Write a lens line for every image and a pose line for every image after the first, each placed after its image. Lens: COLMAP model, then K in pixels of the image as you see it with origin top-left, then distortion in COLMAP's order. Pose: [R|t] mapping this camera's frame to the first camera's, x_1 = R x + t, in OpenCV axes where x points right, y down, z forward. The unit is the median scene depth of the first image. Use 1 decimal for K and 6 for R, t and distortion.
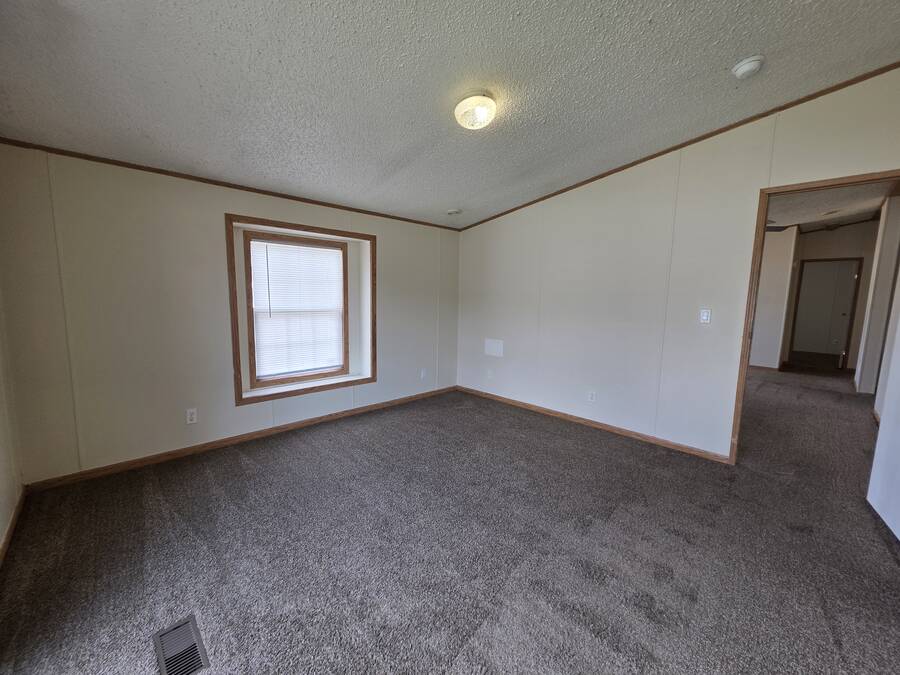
lens RADIAL K [[360.6, 0, 448.6], [0, 360.6, 340.9], [0, 0, 1]] dist [0.000090, -0.000282]
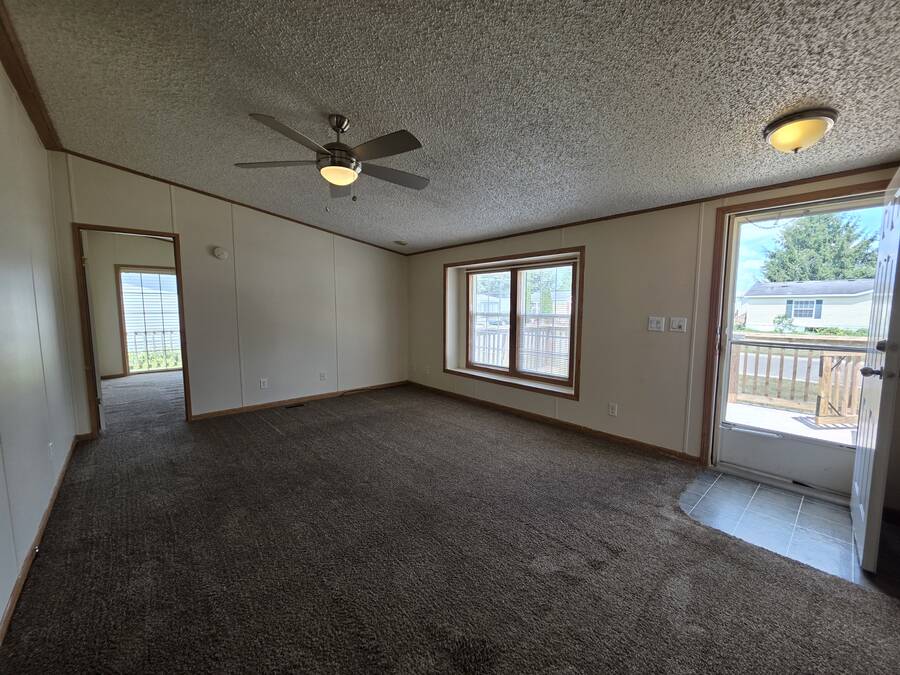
lens RADIAL K [[360.6, 0, 448.6], [0, 360.6, 340.9], [0, 0, 1]] dist [0.000090, -0.000282]
pose [[-0.045747, 0.077987, -0.995904, 0.805317], [-0.134365, 0.987408, 0.083494, -0.084756], [0.989875, 0.137634, -0.034692, 0.763063]]
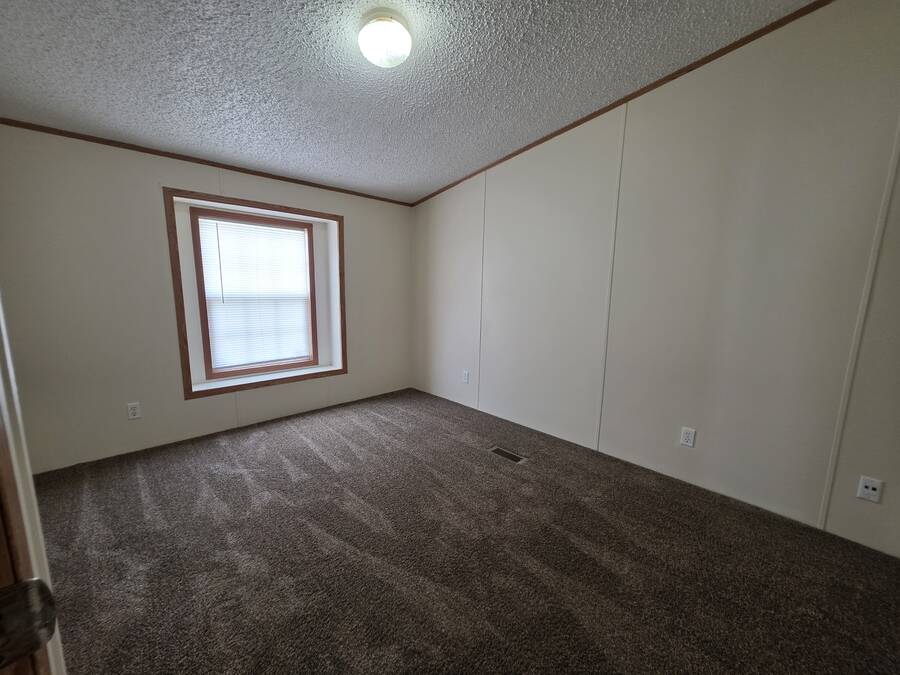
lens RADIAL K [[360.6, 0, 448.6], [0, 360.6, 340.9], [0, 0, 1]] dist [0.000090, -0.000282]
pose [[0.999889, 0.012525, -0.008027, 0.079974], [-0.012245, 0.999344, 0.034080, -0.008276], [0.008448, -0.033978, 0.999387, 0.079815]]
